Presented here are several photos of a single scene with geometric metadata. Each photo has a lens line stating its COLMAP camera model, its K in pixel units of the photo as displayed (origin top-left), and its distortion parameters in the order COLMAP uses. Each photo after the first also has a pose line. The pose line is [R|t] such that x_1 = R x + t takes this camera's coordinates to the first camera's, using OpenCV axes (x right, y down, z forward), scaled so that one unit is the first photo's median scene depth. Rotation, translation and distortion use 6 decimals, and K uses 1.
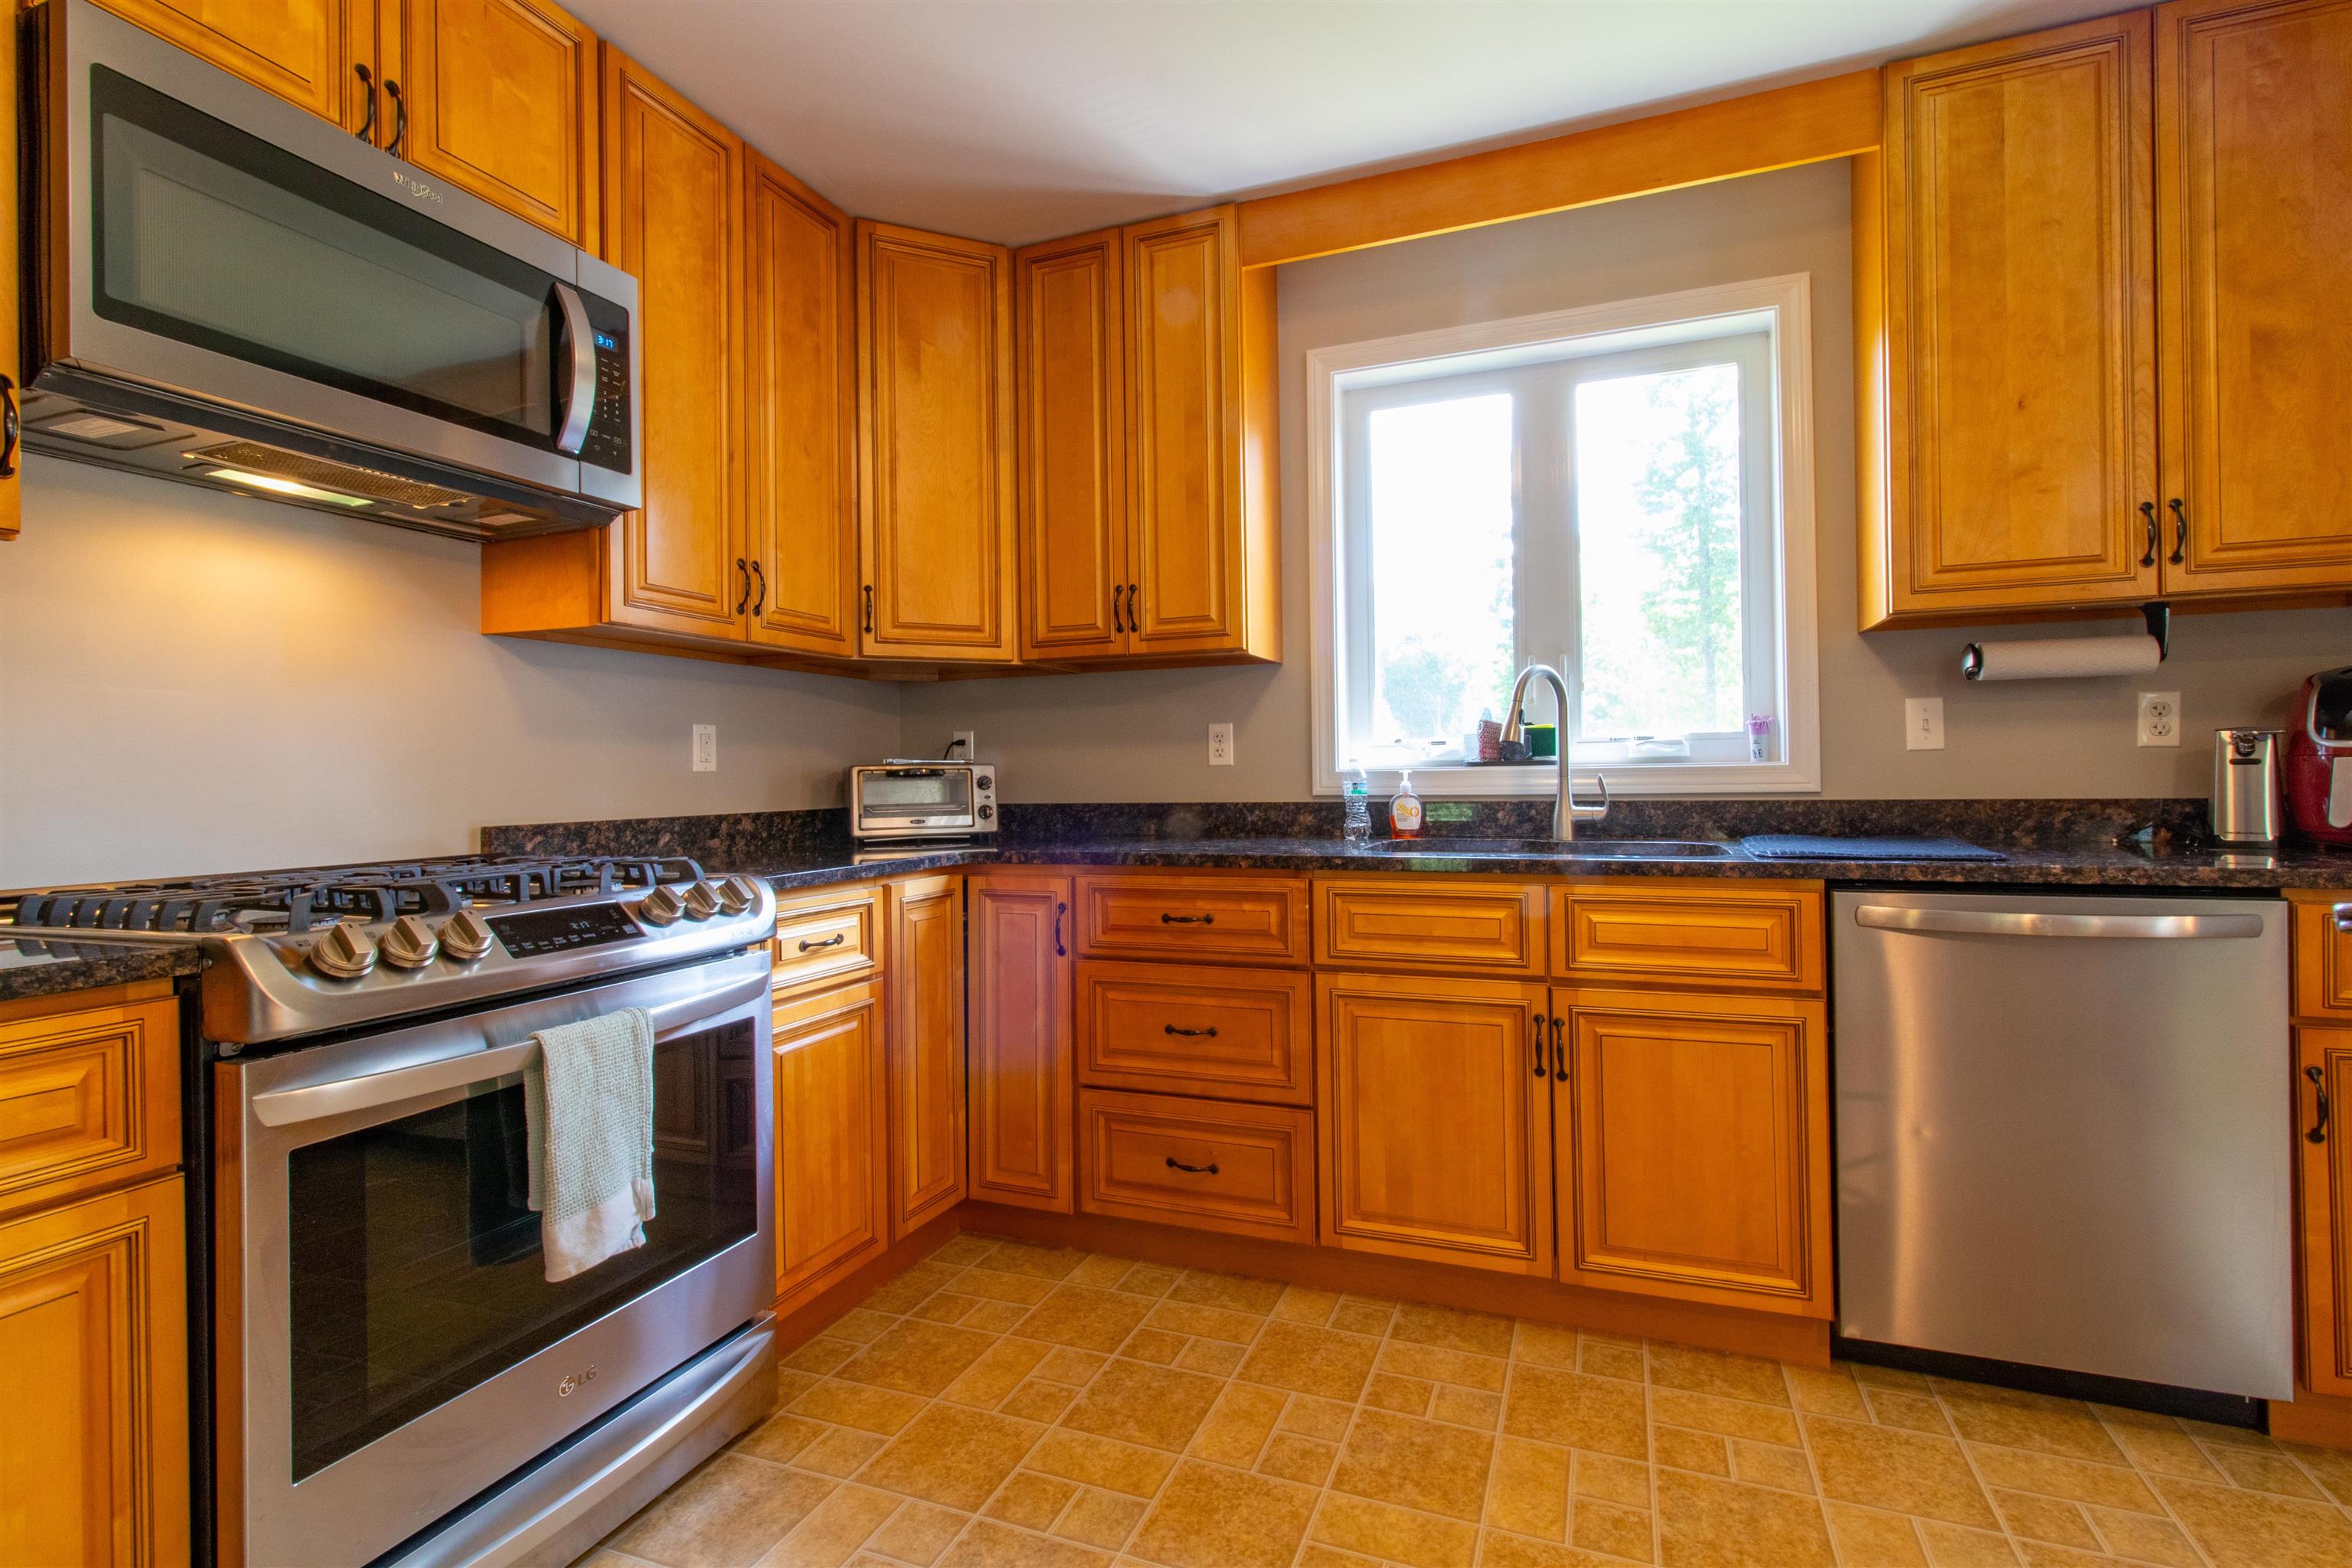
lens RADIAL K [[1080.2, 0, 1204.2], [0, 1080.2, 771.9], [0, 0, 1]] dist [0.003895, 0.000077]
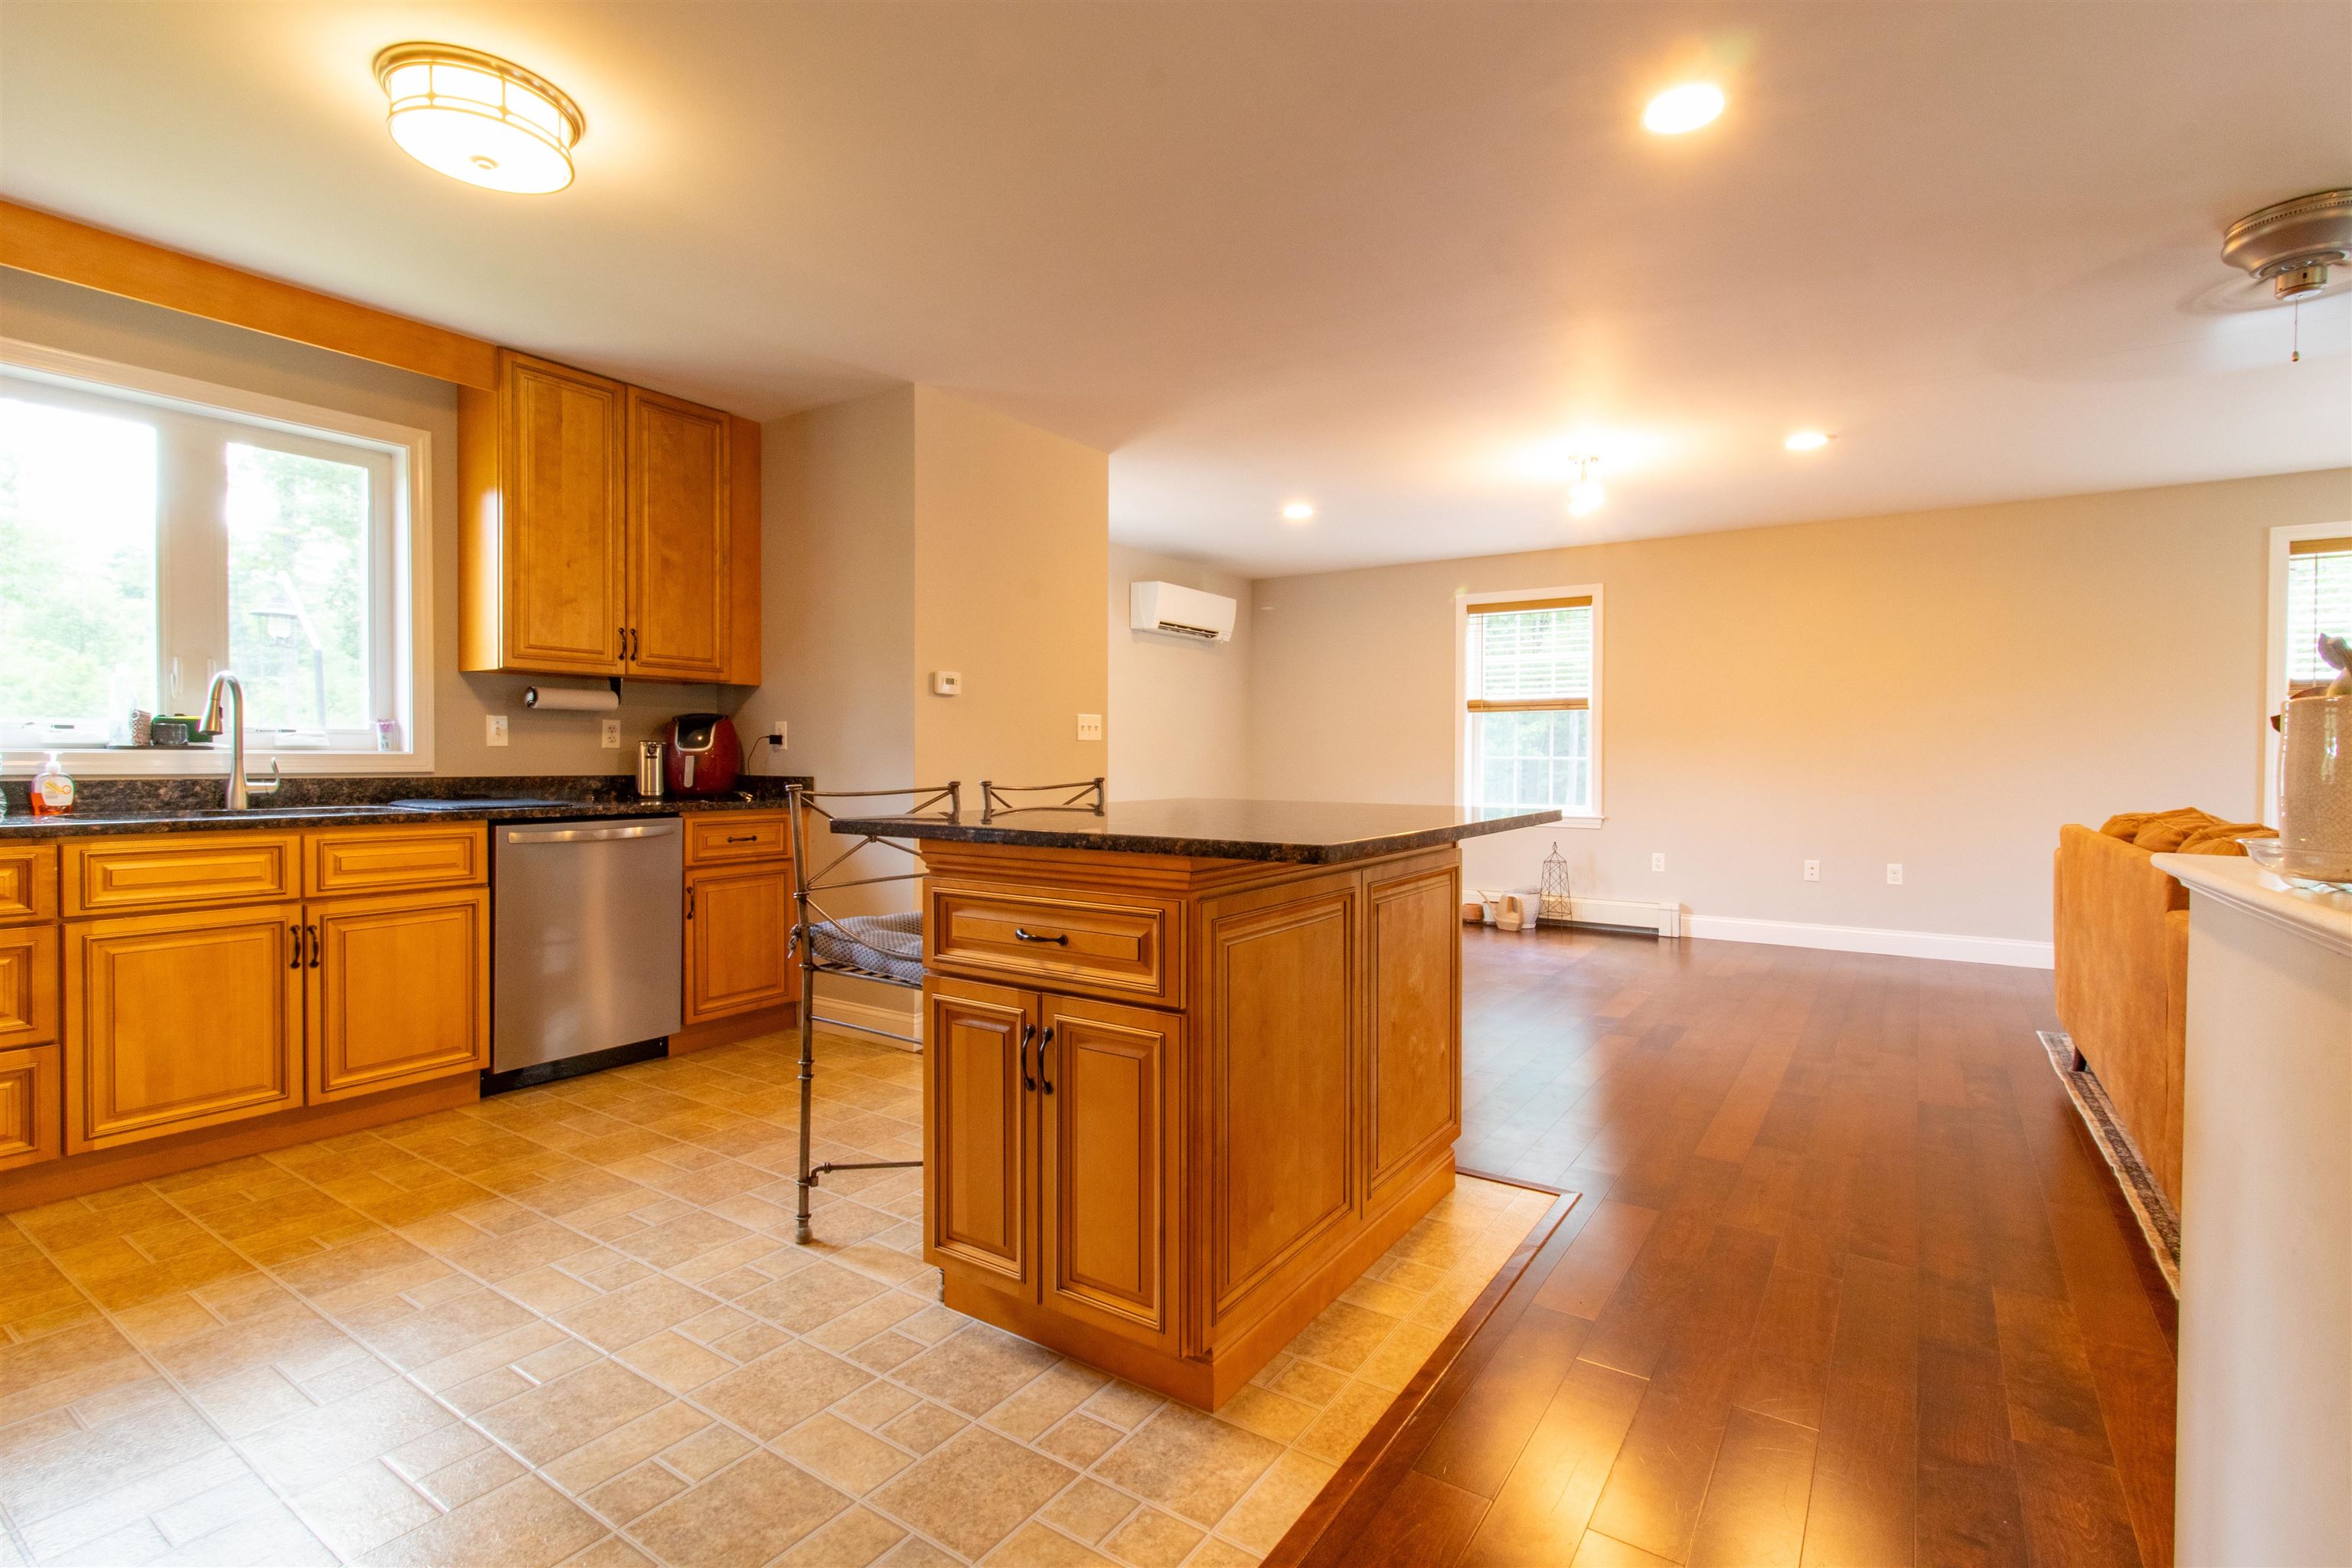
lens RADIAL K [[1080.2, 0, 1202.8], [0, 1080.2, 770.6], [0, 0, 1]] dist [0.003895, 0.000077]
pose [[0.222421, 0.004024, 0.974943, -0.772837], [-0.012718, 0.999918, -0.001226, 0.005364], [-0.974868, -0.012127, 0.222454, -0.460779]]
